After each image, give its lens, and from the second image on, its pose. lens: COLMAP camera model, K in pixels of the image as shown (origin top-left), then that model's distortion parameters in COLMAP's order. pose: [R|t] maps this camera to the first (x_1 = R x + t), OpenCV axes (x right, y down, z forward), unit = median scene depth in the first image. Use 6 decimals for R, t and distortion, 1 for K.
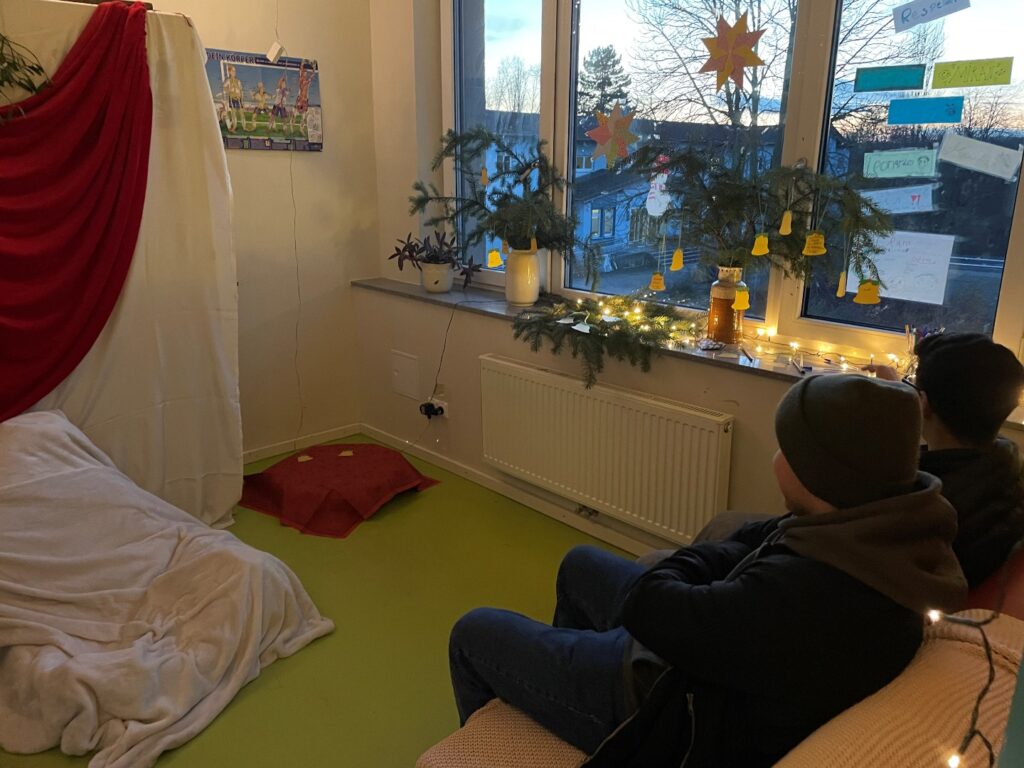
lens RADIAL K [[771.3, 0, 511.6], [0, 771.3, 383.9], [0, 0, 1]] dist [0.014969, 0.002143]
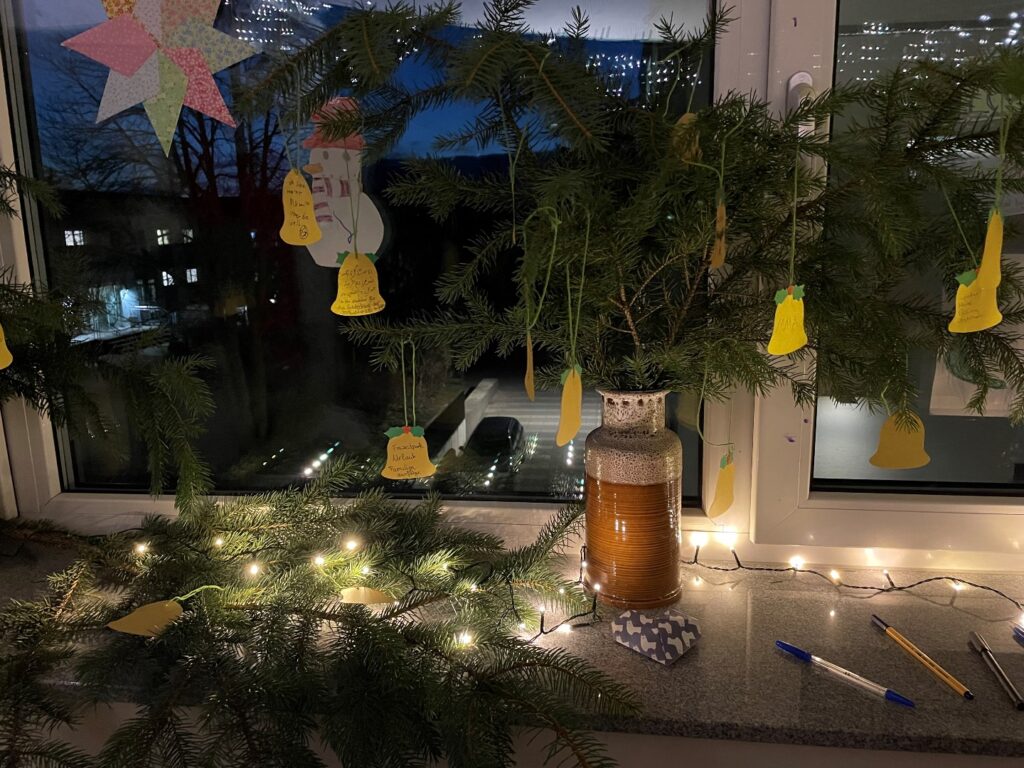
lens RADIAL K [[771.3, 0, 514.4], [0, 771.3, 384.4], [0, 0, 1]] dist [0.014969, 0.002143]
pose [[0.780830, -0.146050, 0.607432, 0.025124], [0.198759, 0.979846, -0.019905, -0.135111], [-0.592282, 0.136275, 0.794122, 0.647857]]
